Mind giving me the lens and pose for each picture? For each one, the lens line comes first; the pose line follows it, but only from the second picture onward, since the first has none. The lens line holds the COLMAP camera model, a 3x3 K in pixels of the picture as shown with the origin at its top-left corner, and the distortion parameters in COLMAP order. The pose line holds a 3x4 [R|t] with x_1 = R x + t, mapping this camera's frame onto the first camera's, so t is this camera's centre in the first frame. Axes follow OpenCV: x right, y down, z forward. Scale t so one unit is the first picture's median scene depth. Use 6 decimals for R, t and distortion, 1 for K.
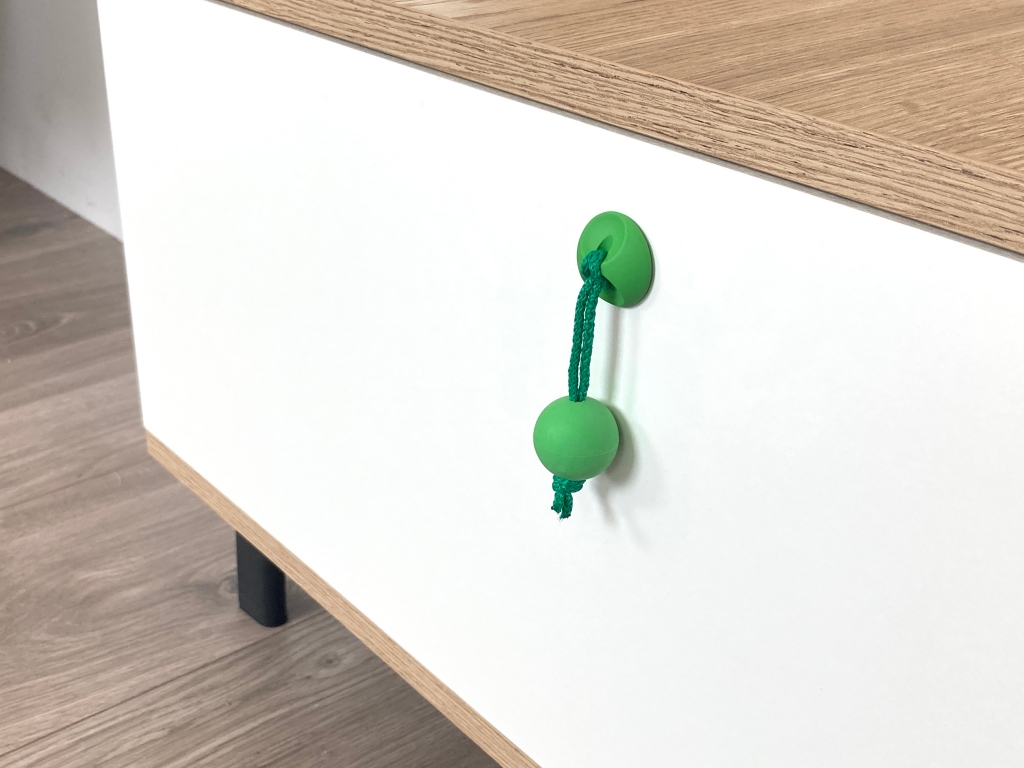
lens RADIAL K [[1301.9, 0, 428.7], [0, 1301.9, 379.3], [0, 0, 1]] dist [0.073203, -0.396826]
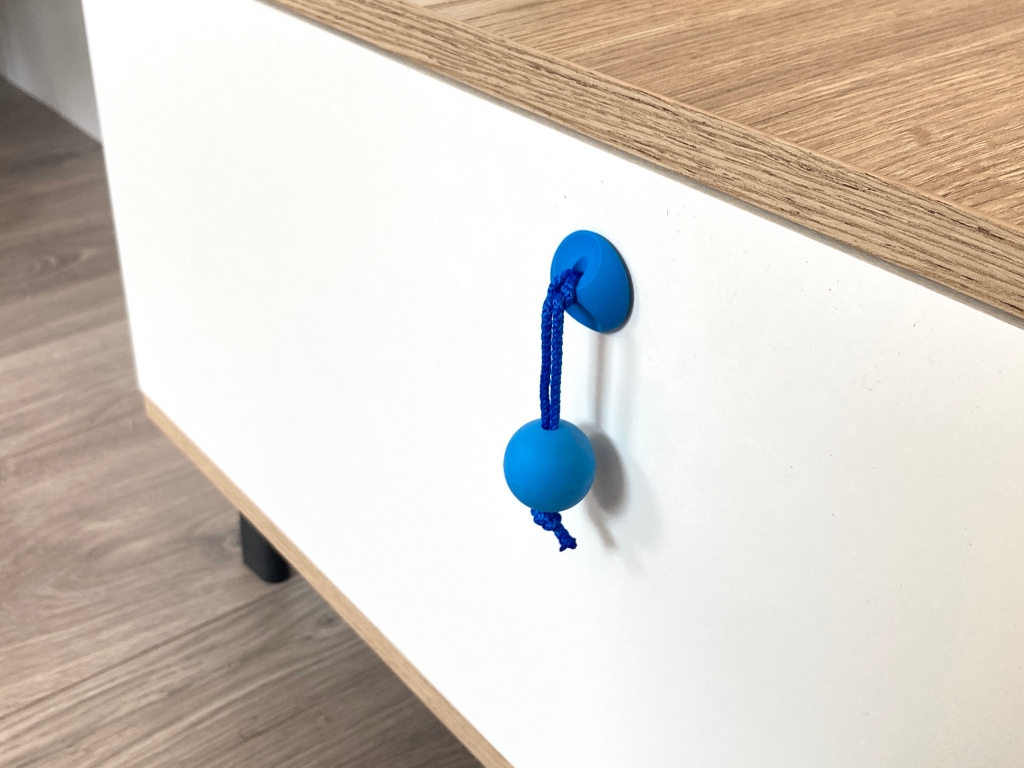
lens RADIAL K [[1218.6, 0, 448.5], [0, 1218.6, 341.4], [0, 0, 1]] dist [0.063794, -0.372028]
pose [[0.999803, 0.004669, -0.019269, 0.055325], [-0.003424, 0.997935, 0.064145, -0.101018], [0.019528, -0.064066, 0.997755, 0.135278]]
